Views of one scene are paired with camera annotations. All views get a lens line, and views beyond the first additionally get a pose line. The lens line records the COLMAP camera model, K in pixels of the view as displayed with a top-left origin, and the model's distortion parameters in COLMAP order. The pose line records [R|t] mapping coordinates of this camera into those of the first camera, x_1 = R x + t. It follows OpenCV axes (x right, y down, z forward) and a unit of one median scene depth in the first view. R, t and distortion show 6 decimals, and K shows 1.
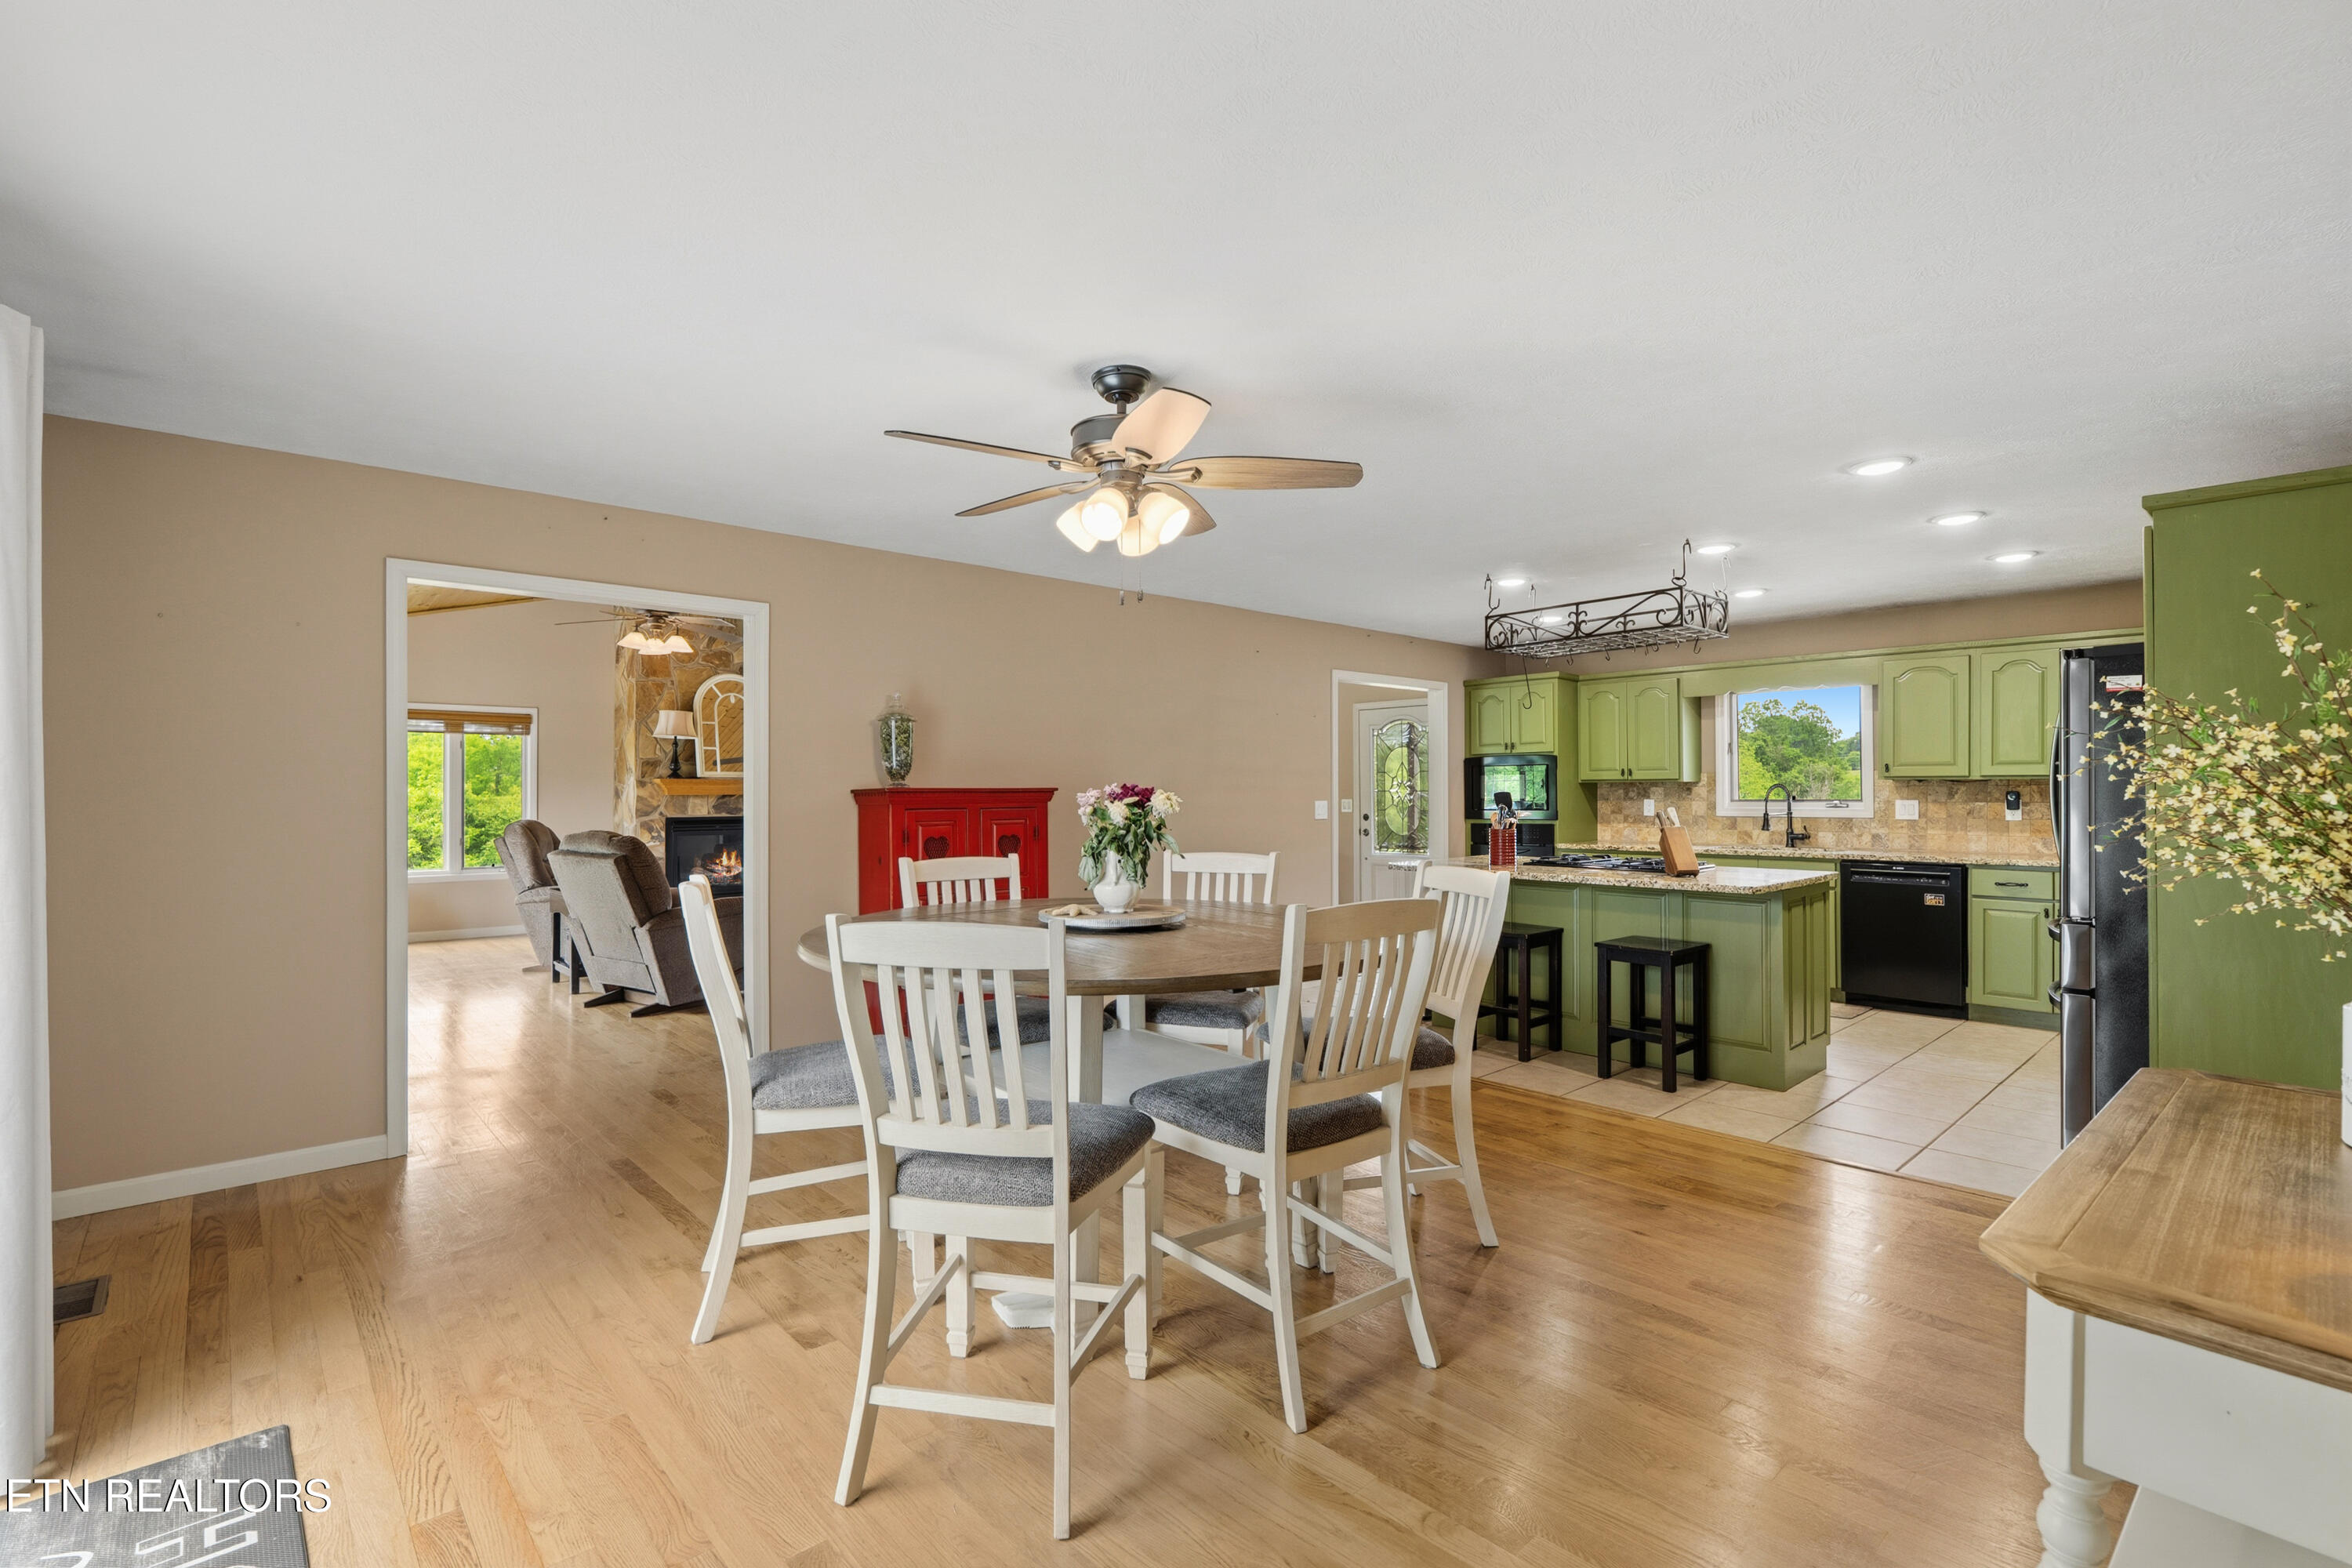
lens RADIAL K [[1077.1, 0, 1162.9], [0, 1077.1, 789.3], [0, 0, 1]] dist [-0.002607, -0.000495]
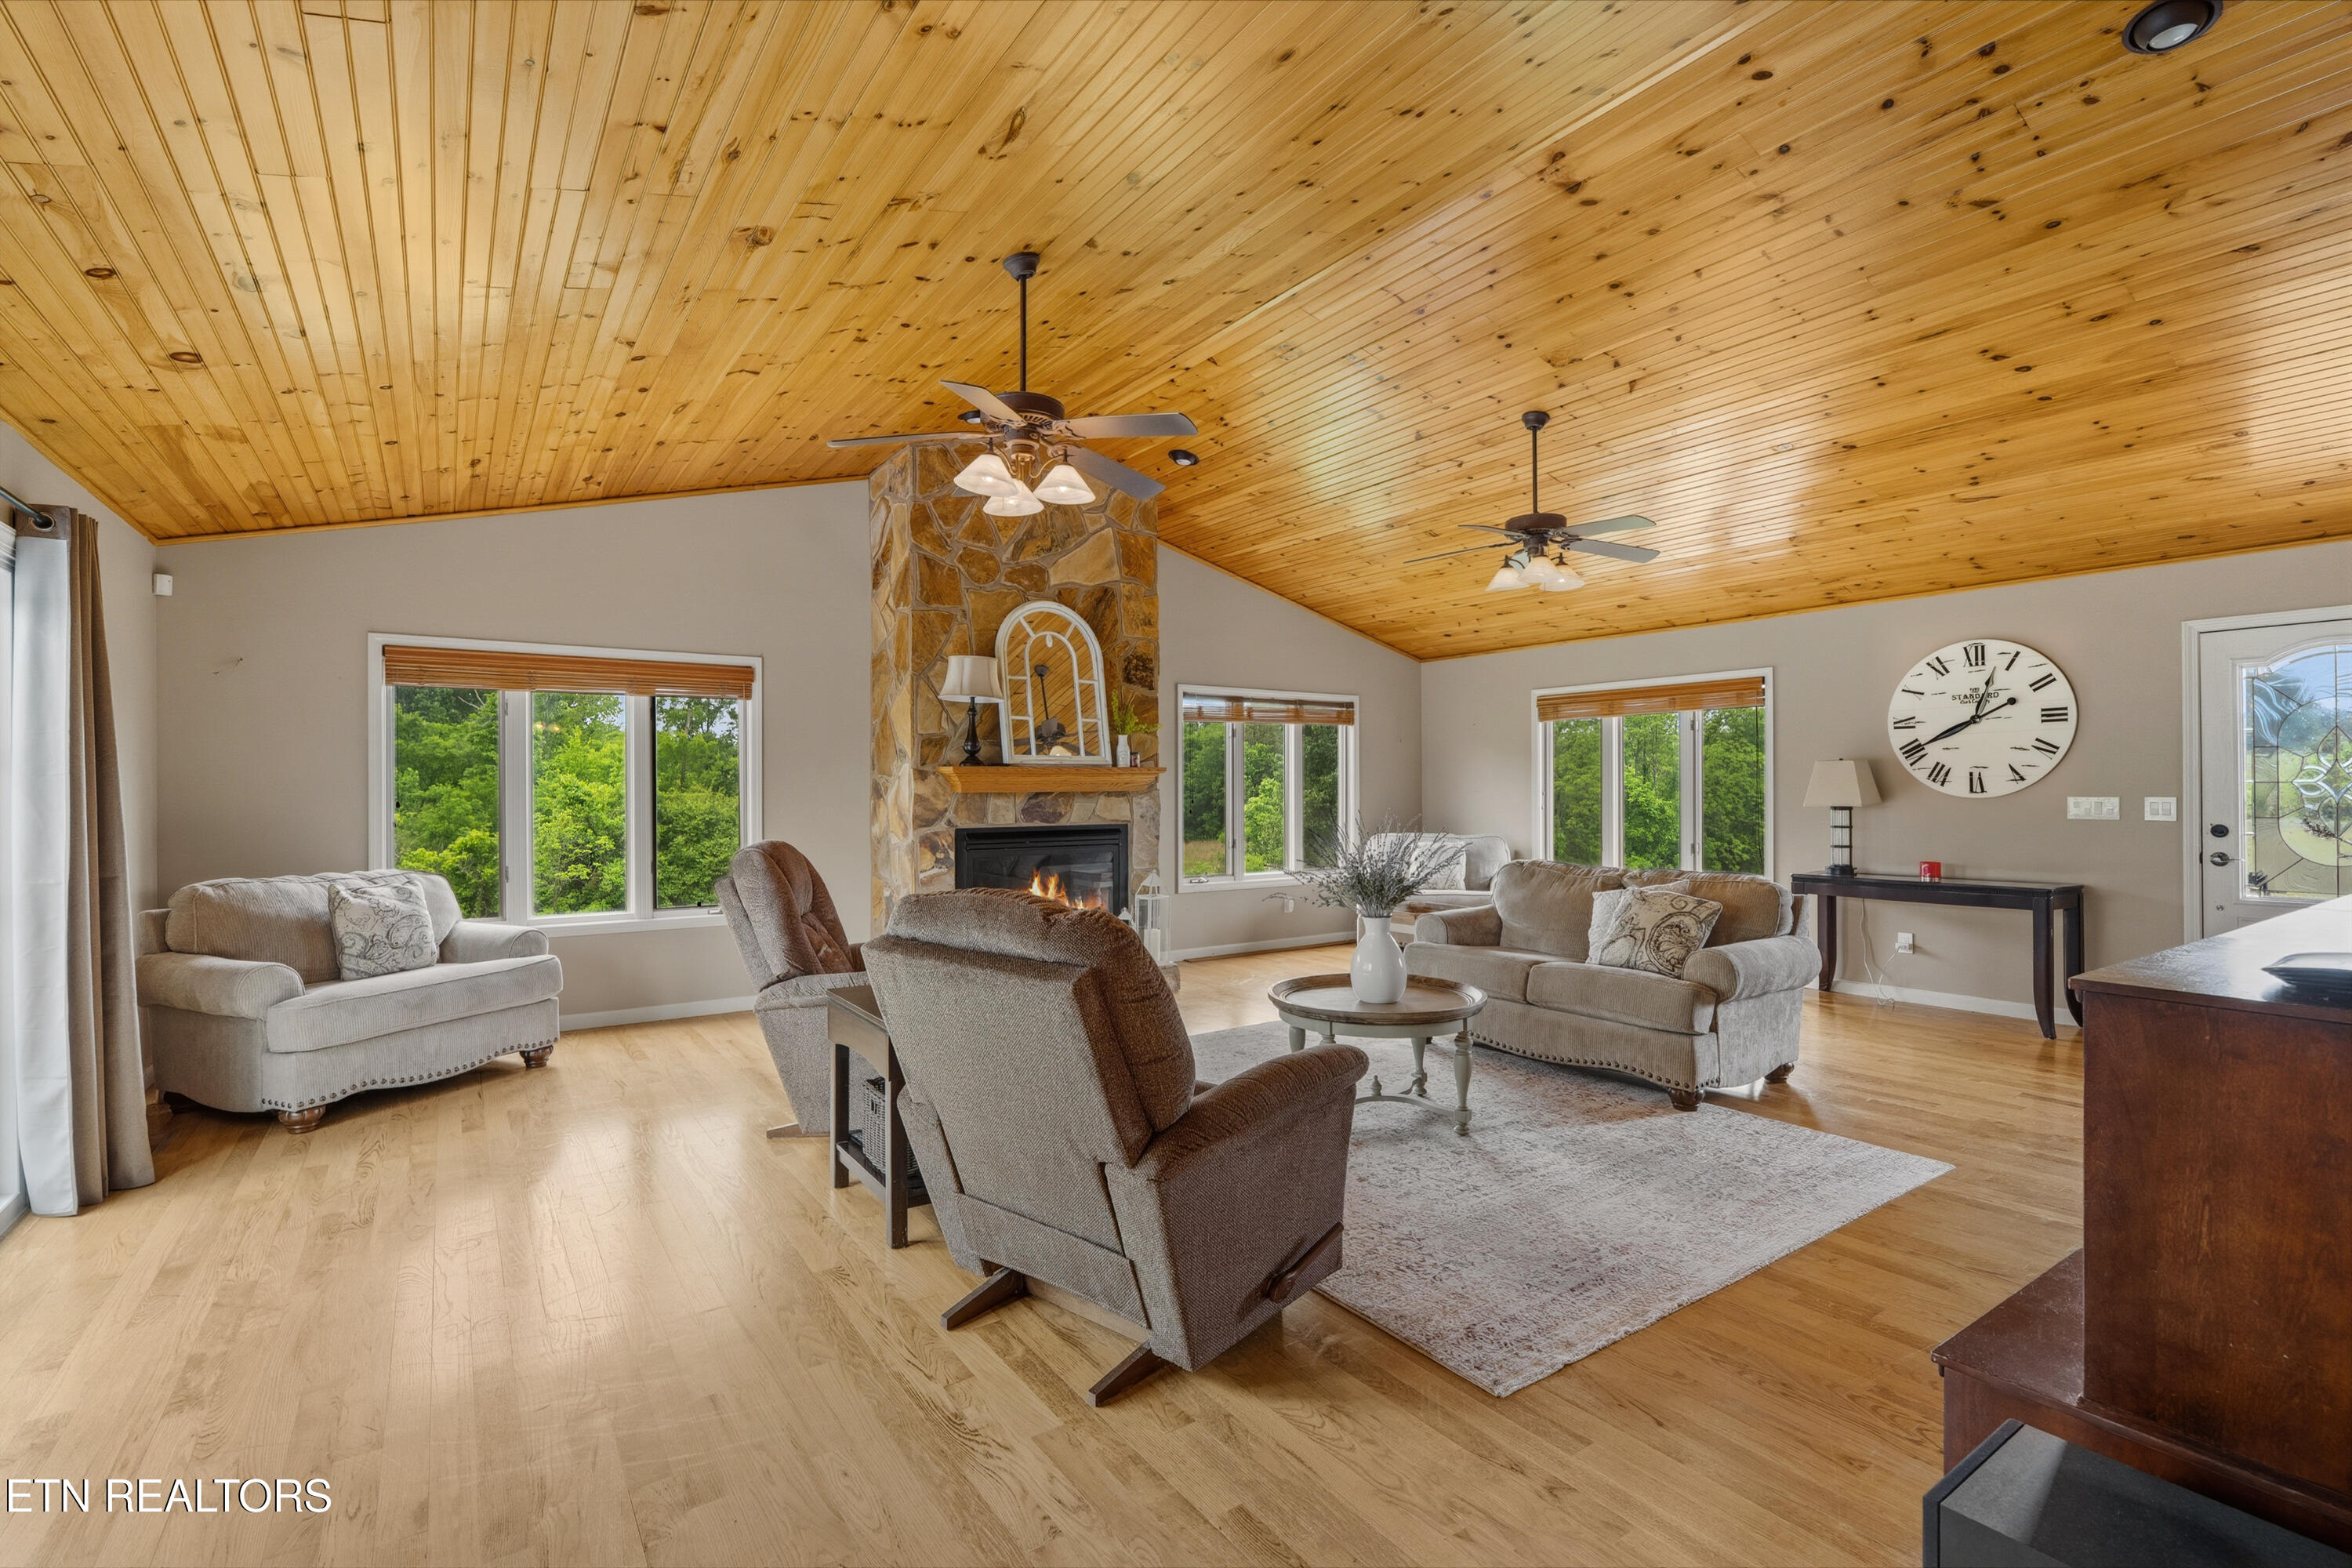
lens RADIAL K [[1077.1, 0, 1165.2], [0, 1077.1, 788.1], [0, 0, 1]] dist [-0.002607, -0.000495]
pose [[0.991377, -0.002476, -0.131015, -0.261198], [0.002894, 0.999991, 0.002998, 0.001147], [0.131006, -0.003352, 0.991376, 0.398487]]
